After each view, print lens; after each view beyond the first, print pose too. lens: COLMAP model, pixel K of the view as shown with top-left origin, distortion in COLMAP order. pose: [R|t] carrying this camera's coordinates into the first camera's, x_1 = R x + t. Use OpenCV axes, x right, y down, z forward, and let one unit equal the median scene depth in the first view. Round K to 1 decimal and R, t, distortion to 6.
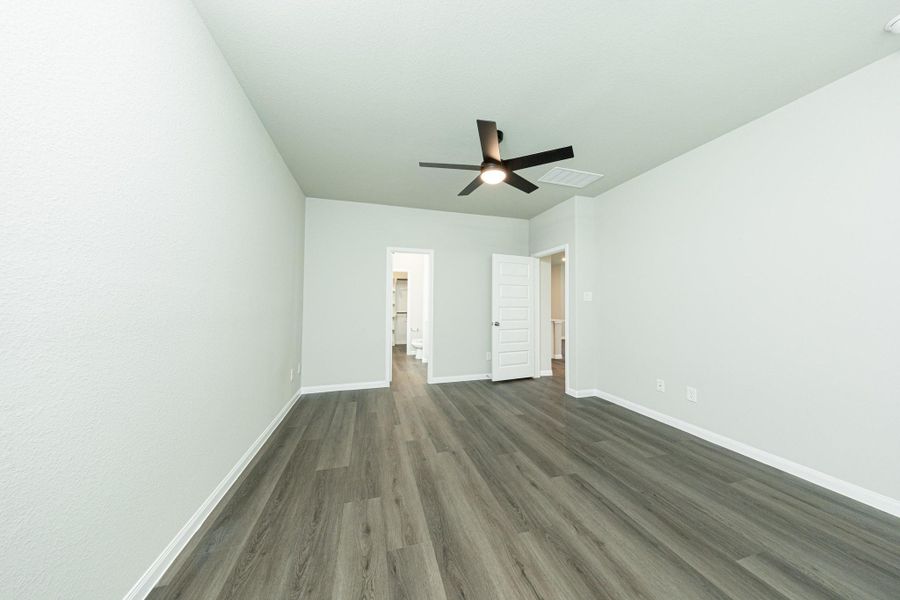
lens RADIAL K [[285.4, 0, 453.1], [0, 285.4, 297.2], [0, 0, 1]] dist [0.004682, -0.000177]
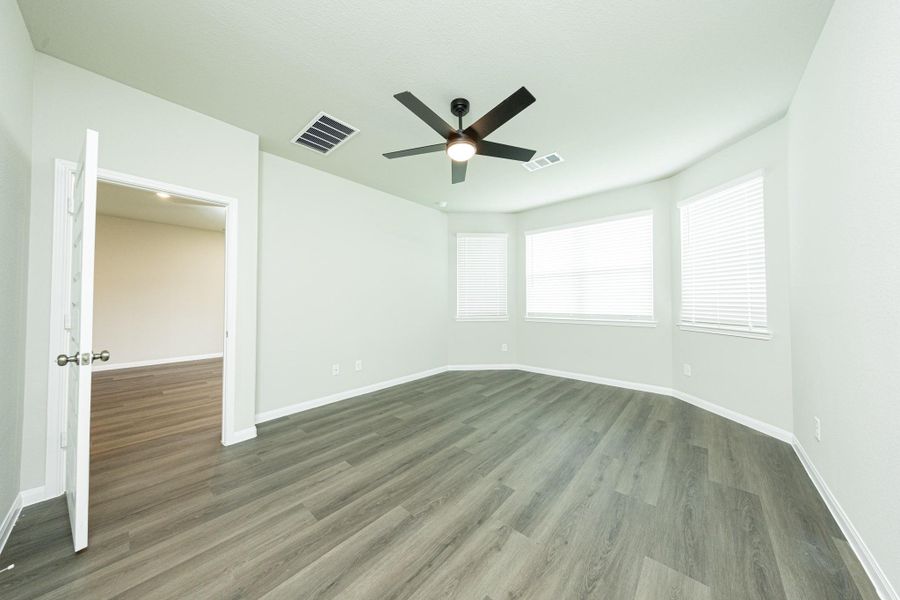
lens RADIAL K [[285.4, 0, 453.1], [0, 285.4, 297.2], [0, 0, 1]] dist [0.004682, -0.000177]
pose [[-0.533253, 0.007008, 0.845927, -0.605247], [-0.022294, 0.999502, -0.022334, 0.045705], [-0.845662, -0.030769, -0.532831, 1.529683]]
